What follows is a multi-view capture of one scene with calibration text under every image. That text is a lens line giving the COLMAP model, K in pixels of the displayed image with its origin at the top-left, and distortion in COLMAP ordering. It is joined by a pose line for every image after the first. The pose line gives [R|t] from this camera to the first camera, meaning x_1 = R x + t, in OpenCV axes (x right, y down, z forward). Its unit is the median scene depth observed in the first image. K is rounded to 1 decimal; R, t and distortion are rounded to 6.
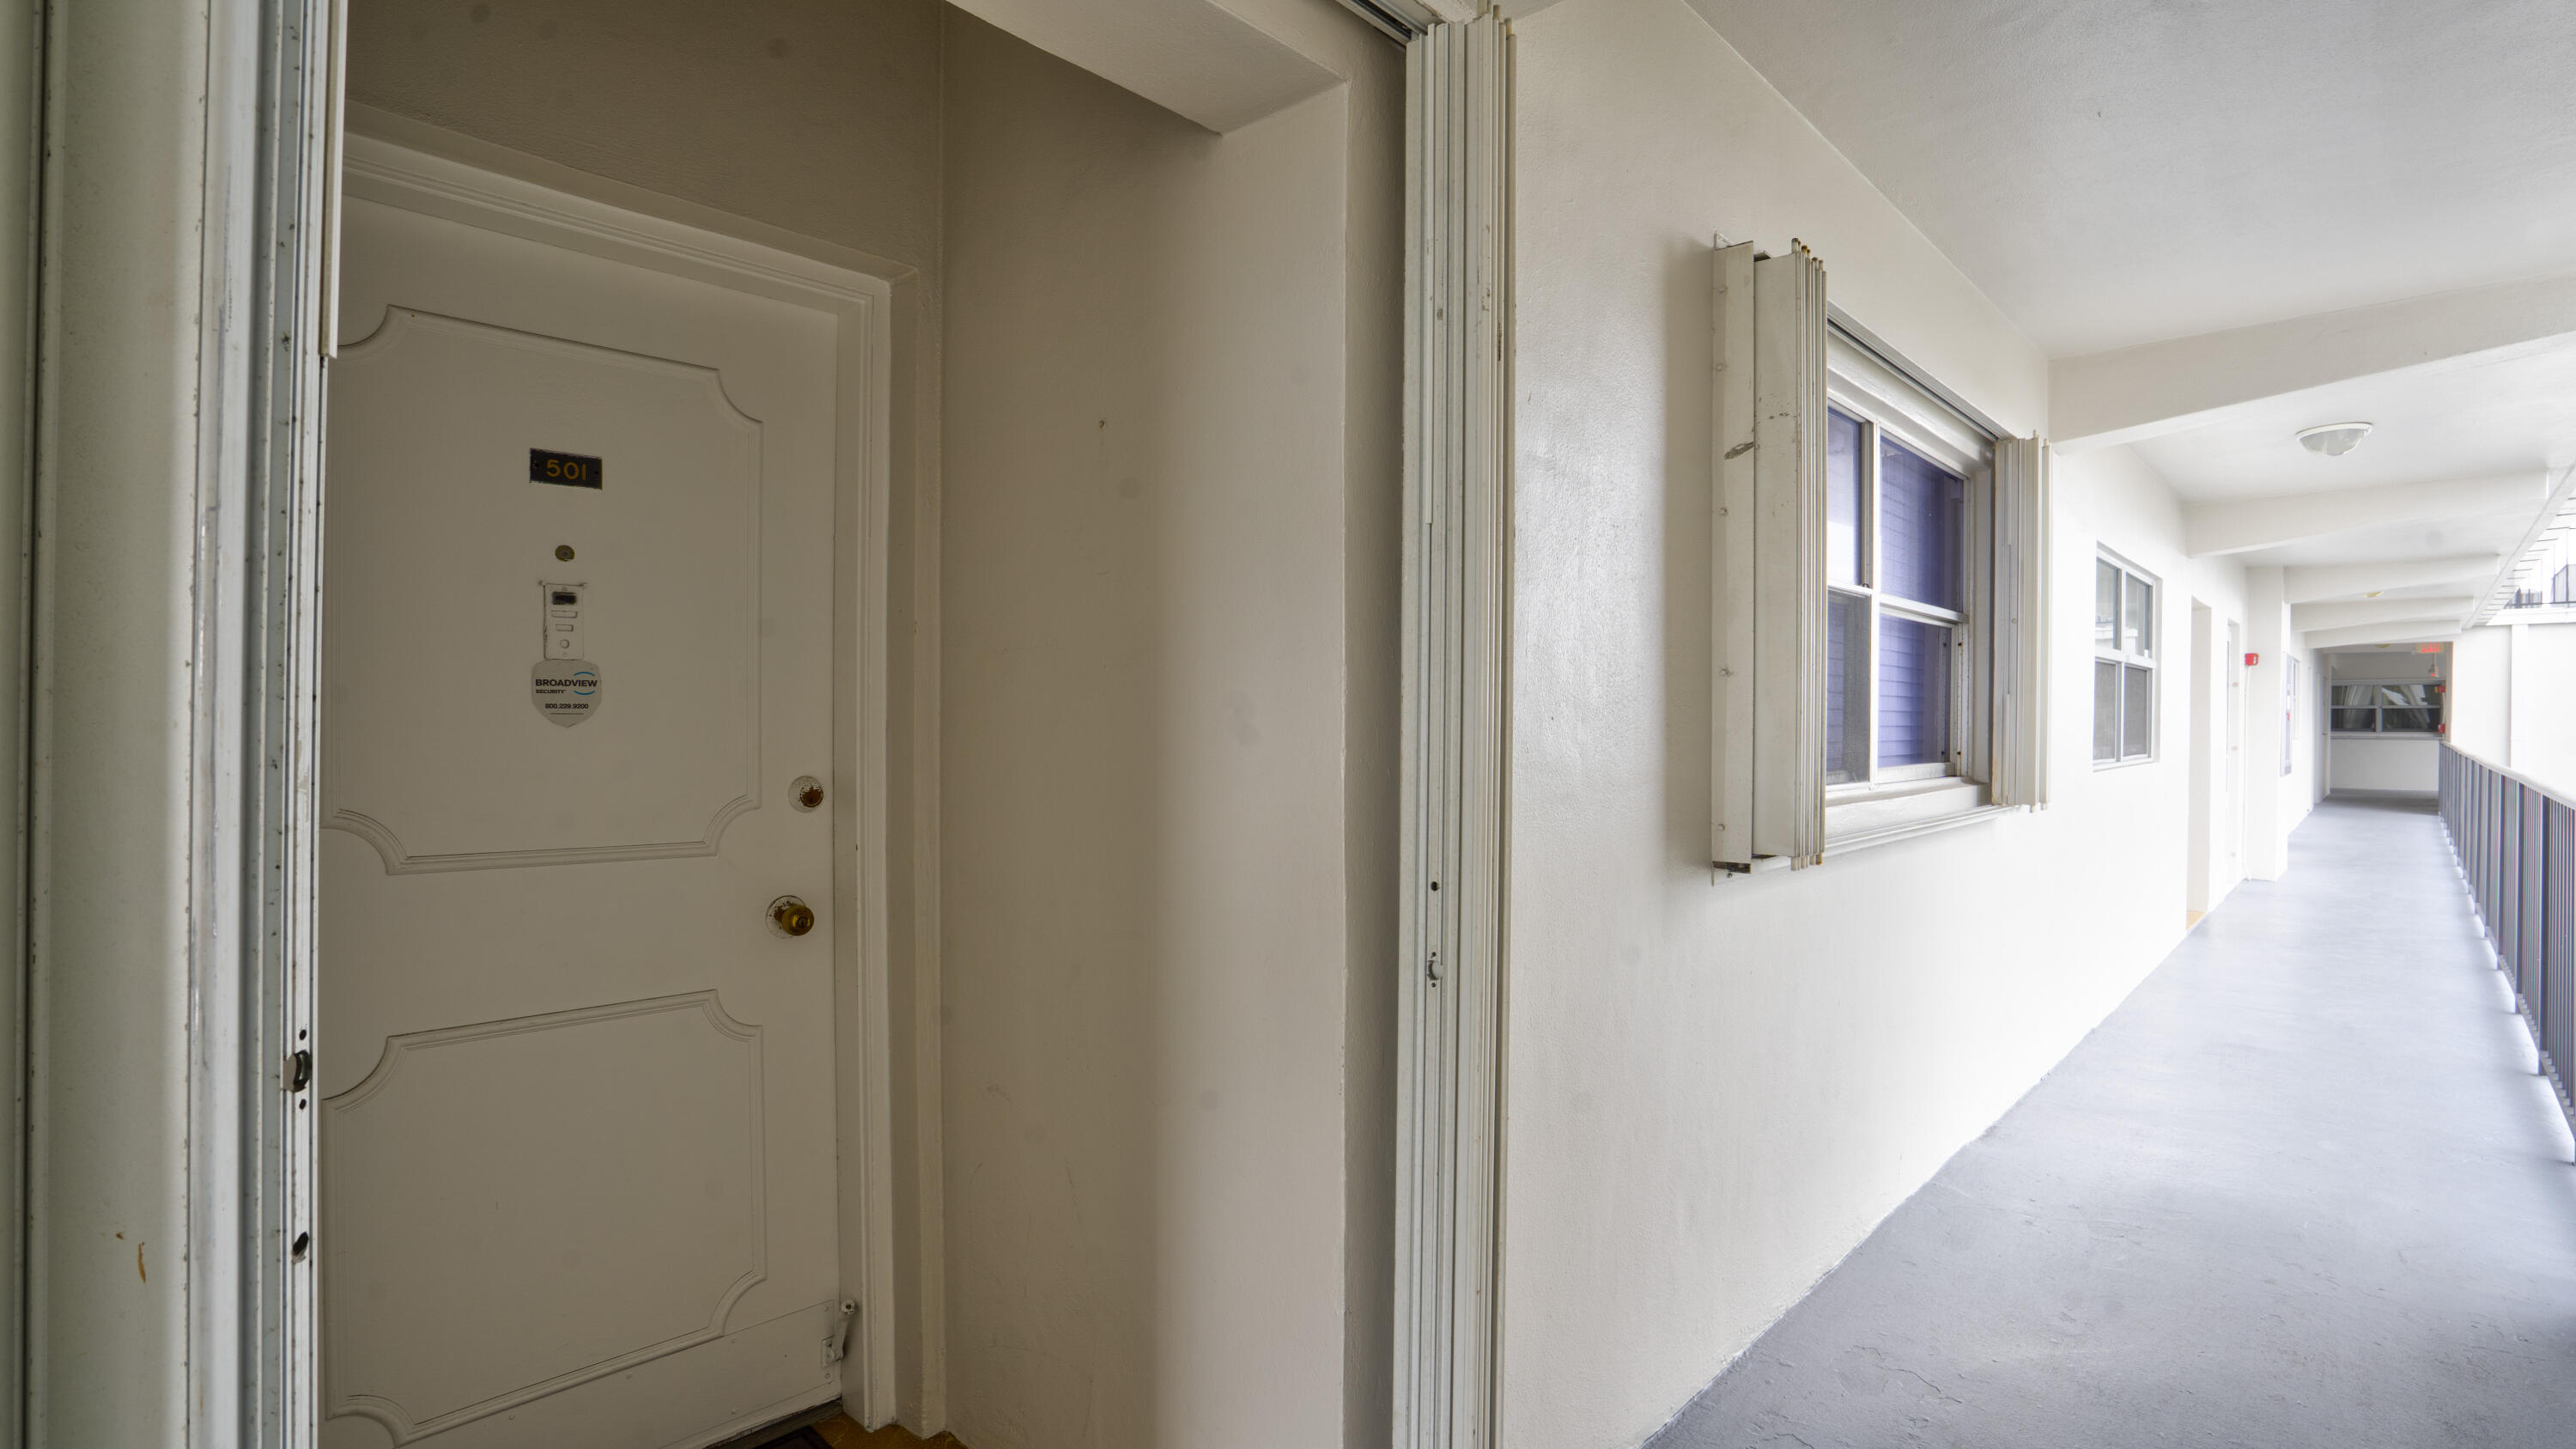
lens RADIAL K [[1198.5, 0, 1305.5], [0, 1198.5, 728.4], [0, 0, 1]] dist [-0.013054, 0.004871]
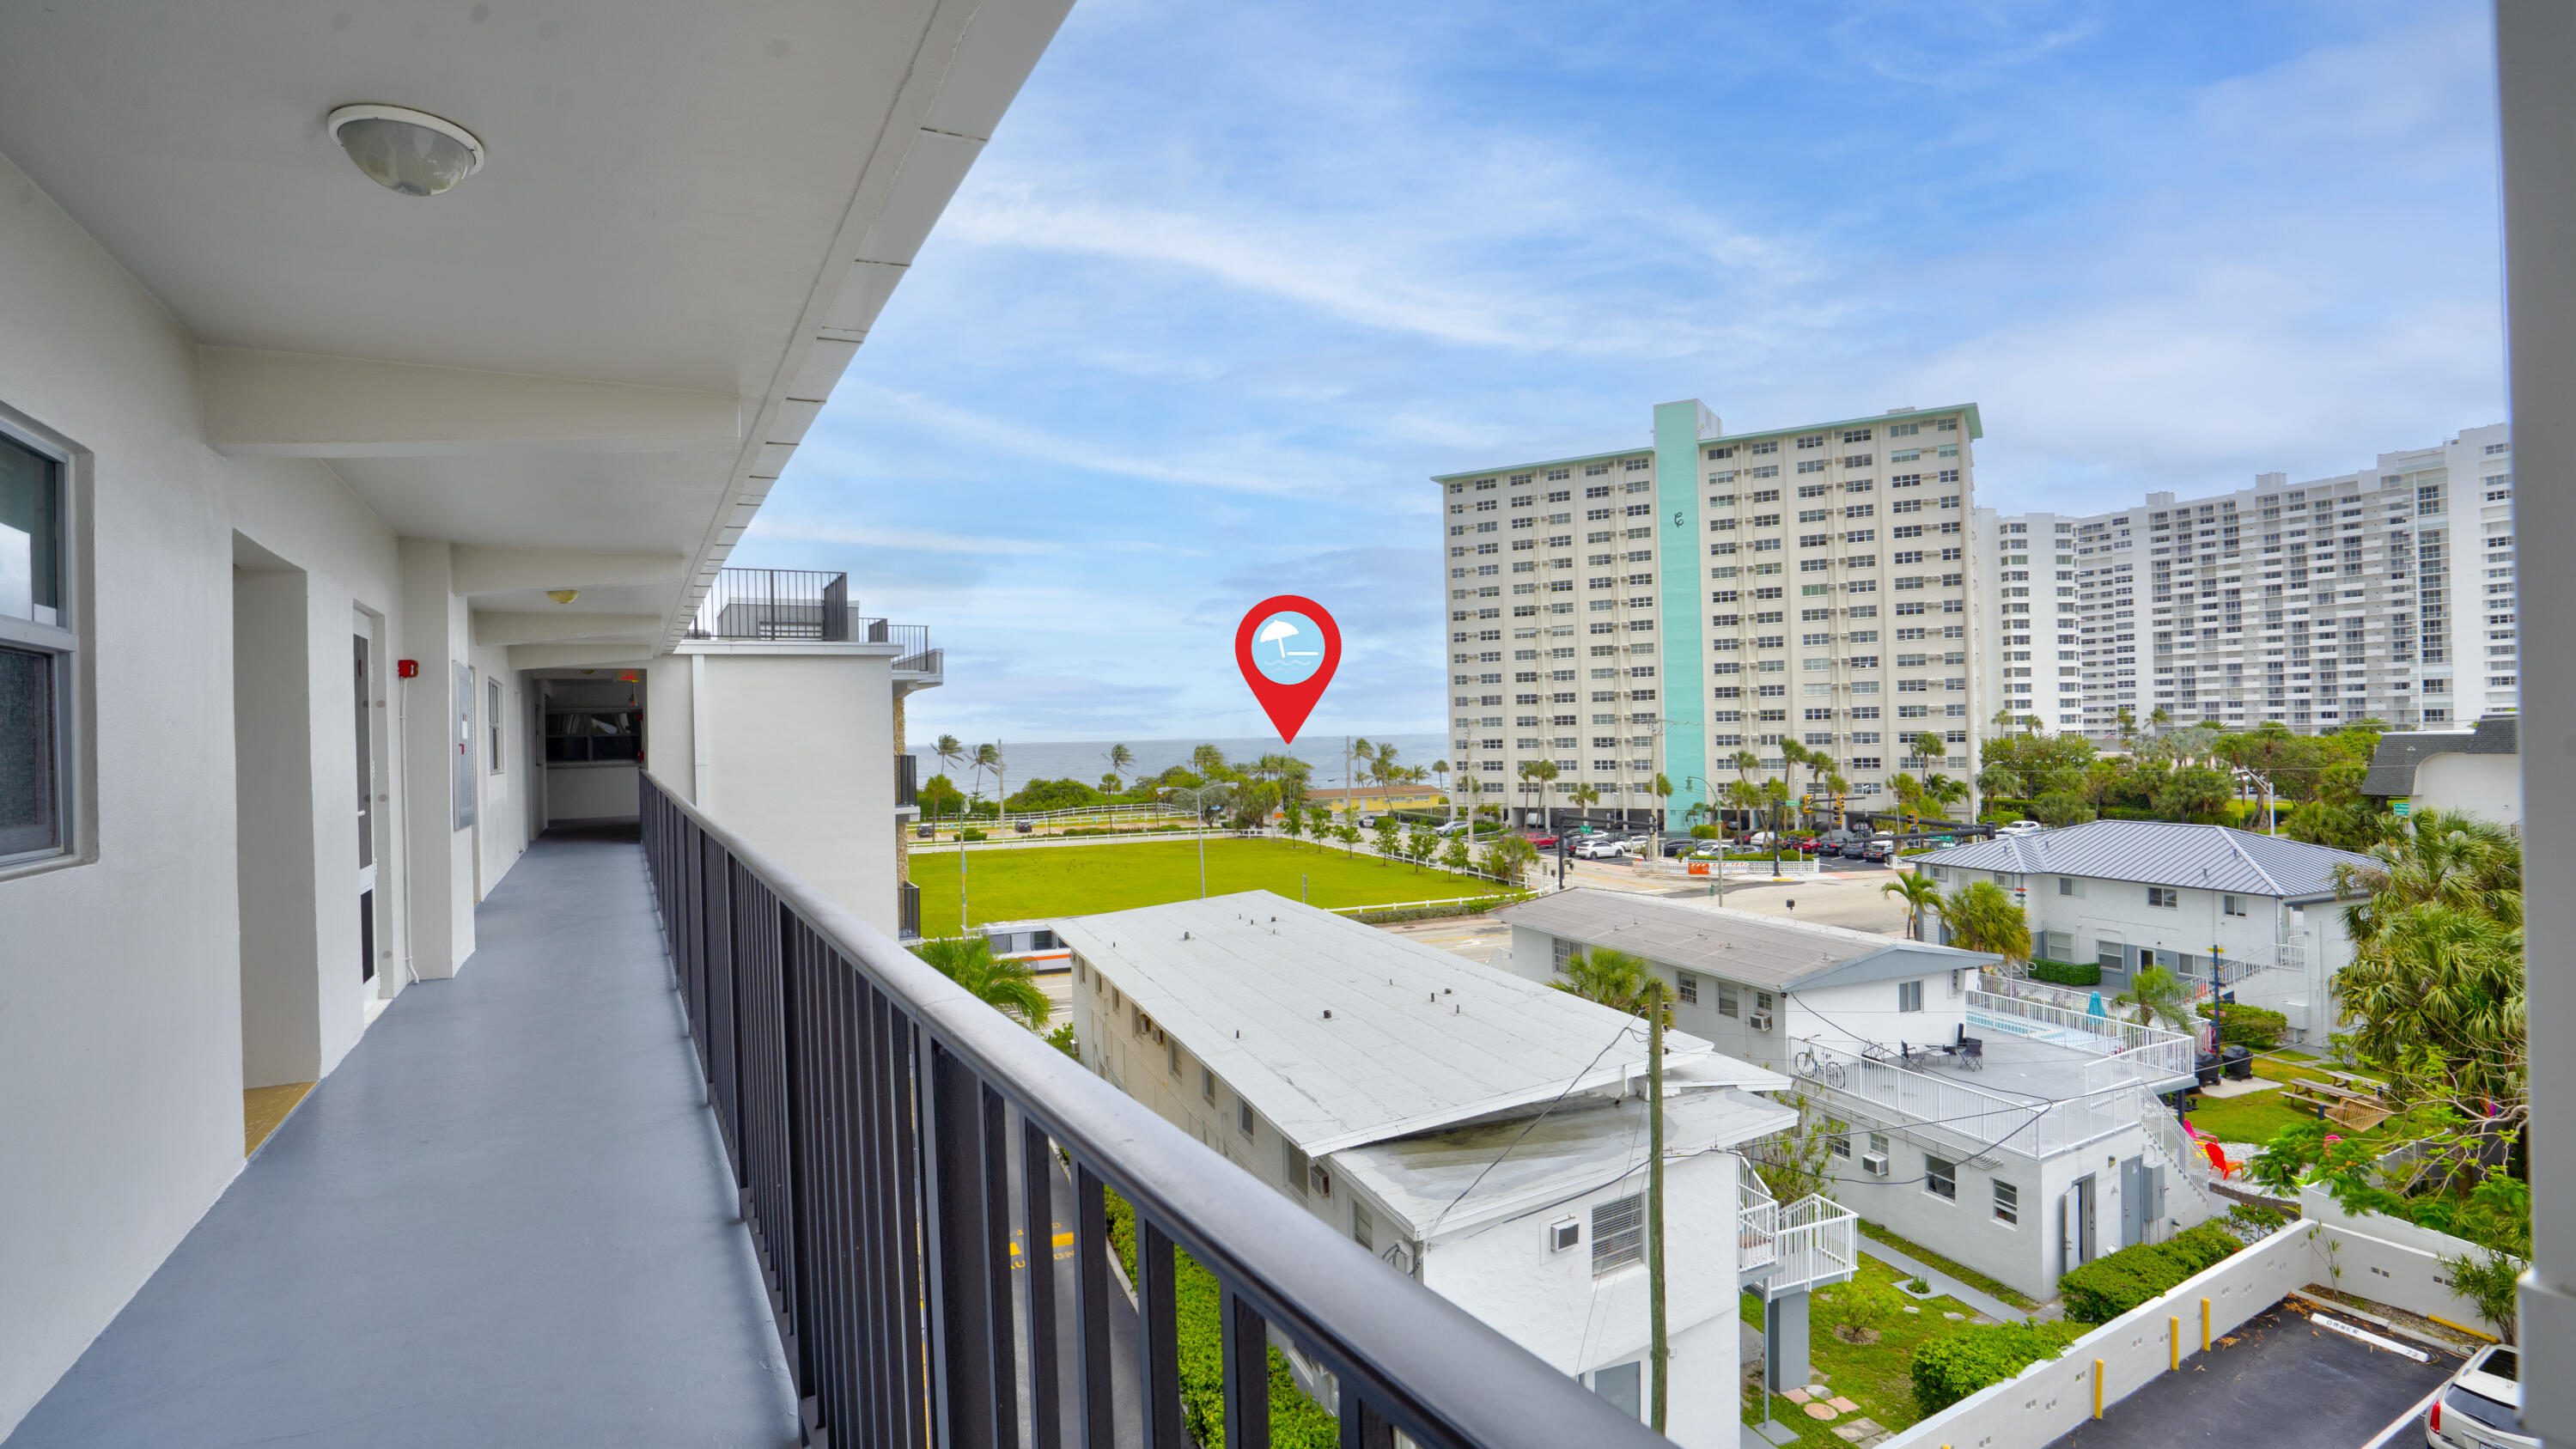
lens RADIAL K [[1198.3, 0, 1305.5], [0, 1198.3, 728.4], [0, 0, 1]] dist [-0.013054, 0.004871]
pose [[0.298499, -0.010470, 0.954352, 0.254963], [0.036135, 0.999347, -0.000338, -0.003029], [-0.953726, 0.034587, 0.298683, 0.259675]]
